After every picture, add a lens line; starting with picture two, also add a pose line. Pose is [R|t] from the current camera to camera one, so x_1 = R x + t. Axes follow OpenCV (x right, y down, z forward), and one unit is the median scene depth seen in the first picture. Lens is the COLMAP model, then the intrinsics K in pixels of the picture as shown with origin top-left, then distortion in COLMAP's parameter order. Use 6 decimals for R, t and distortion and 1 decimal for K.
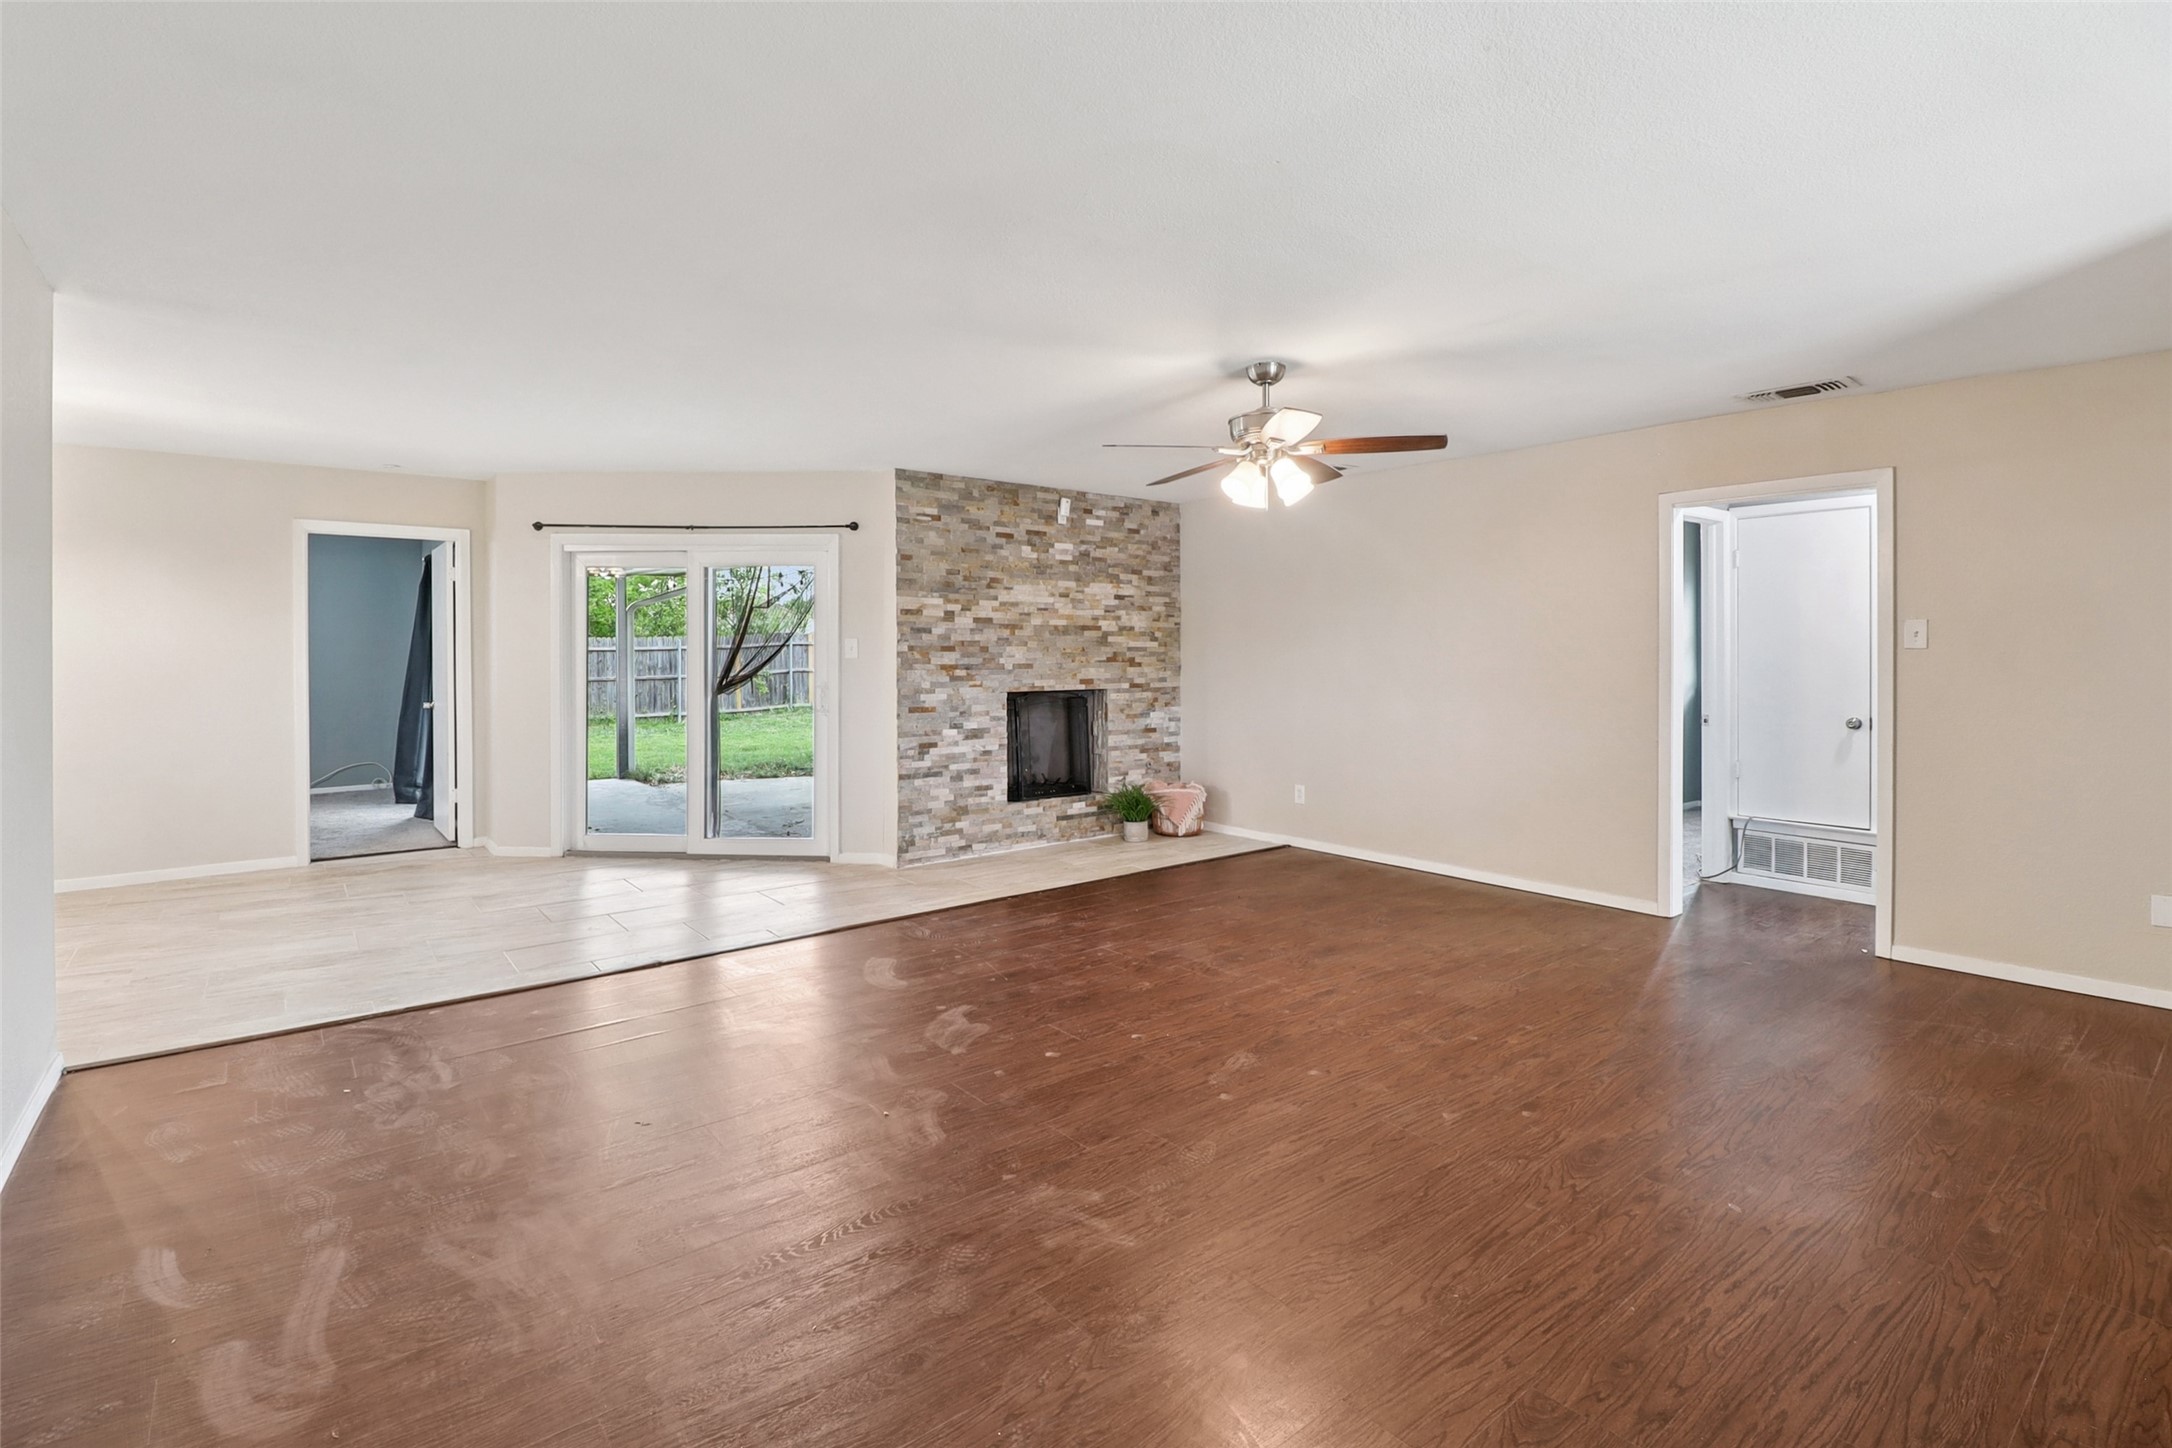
lens RADIAL K [[1012.8, 0, 1079.8], [0, 1012.8, 656.7], [0, 0, 1]] dist [-0.001539, -0.000496]
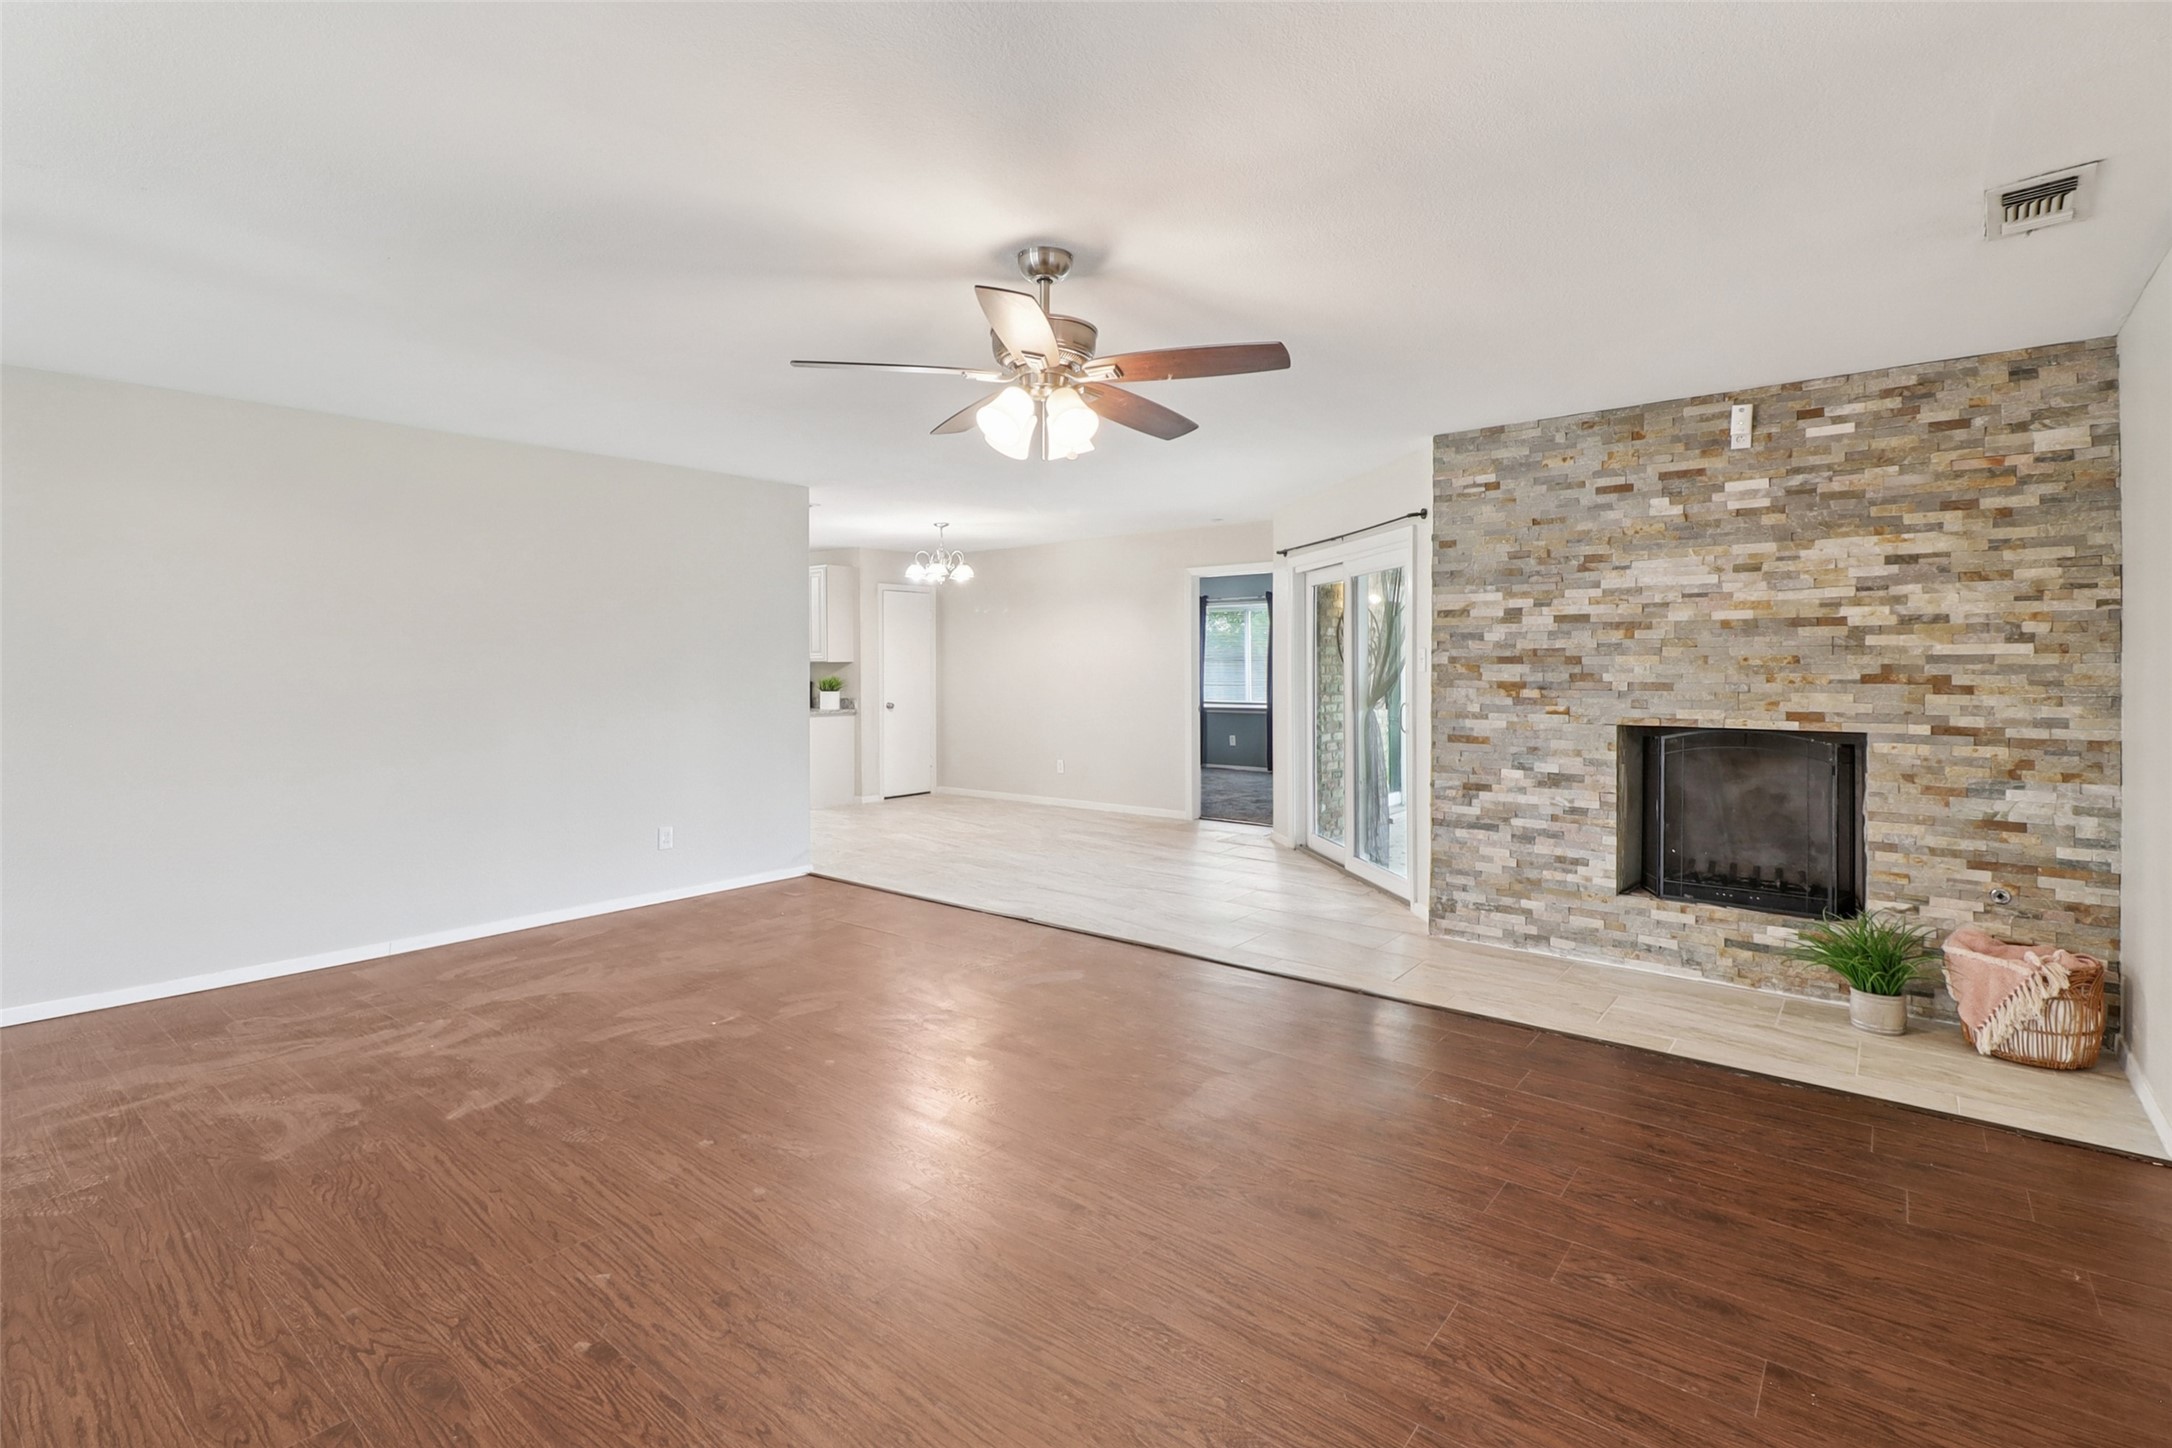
lens RADIAL K [[1012.8, 0, 1079.8], [0, 1012.8, 656.7], [0, 0, 1]] dist [-0.001539, -0.000496]
pose [[0.198747, -0.005246, -0.980037, 0.504935], [-0.002383, 0.999980, -0.005836, -0.004900], [0.980048, 0.003495, 0.198730, 0.521910]]
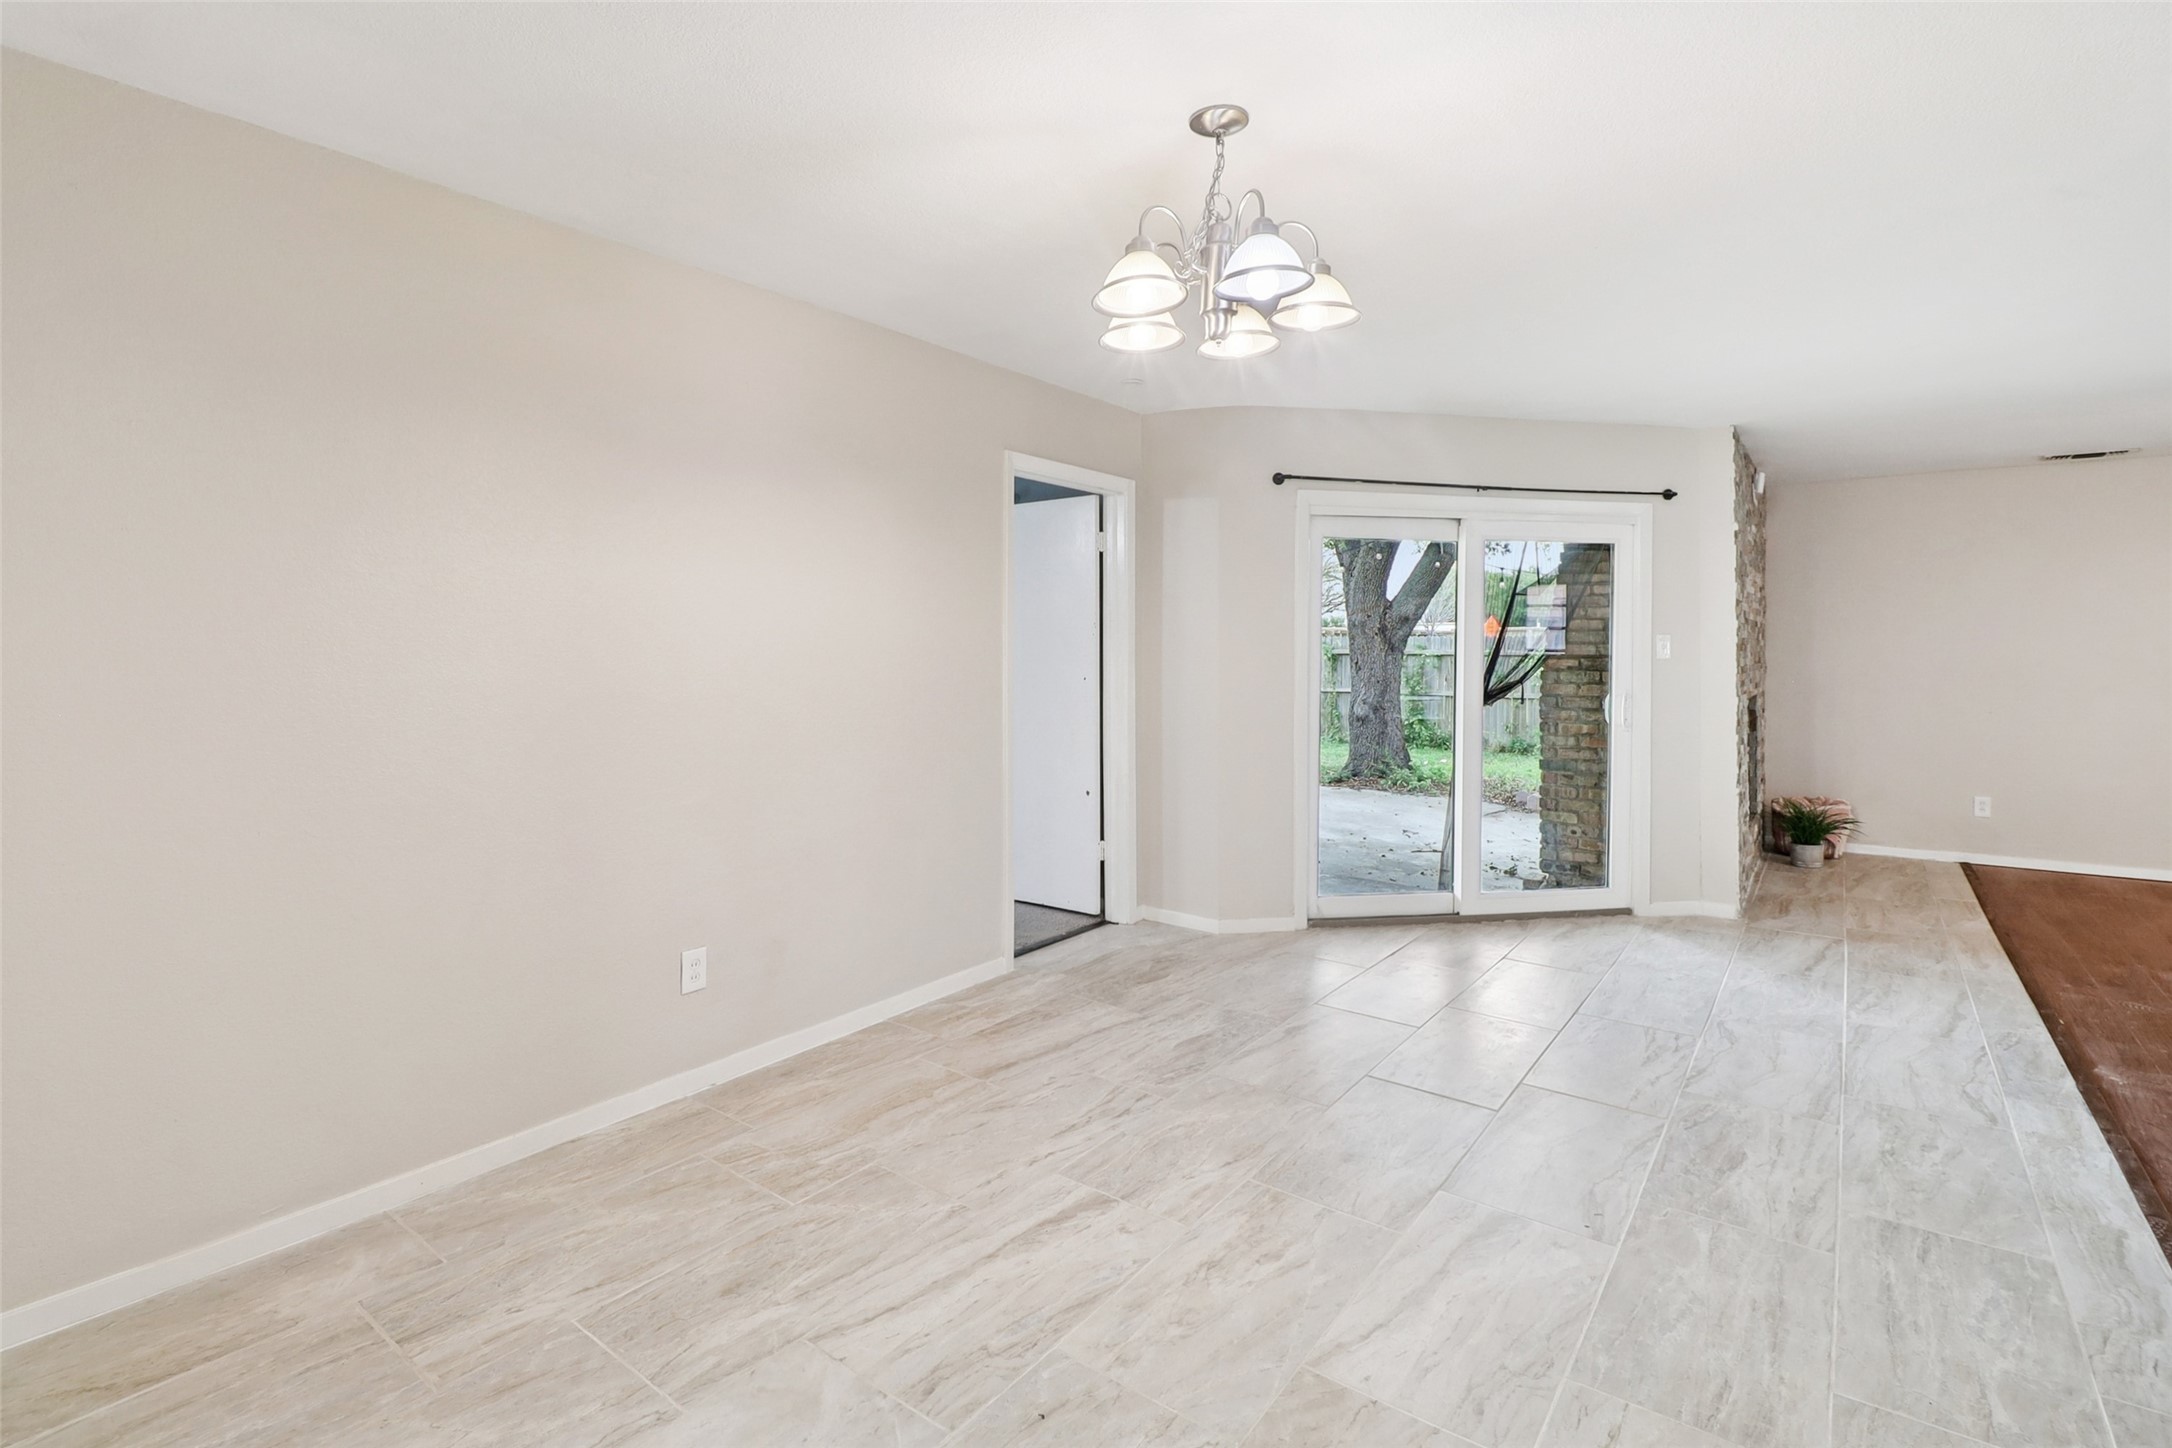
lens RADIAL K [[1012.8, 0, 1079.8], [0, 1012.8, 656.7], [0, 0, 1]] dist [-0.001539, -0.000496]
pose [[0.971987, 0.000912, 0.235031, -0.811954], [-0.000286, 0.999996, -0.002699, 0.002056], [-0.235033, 0.002557, 0.971984, 0.308589]]
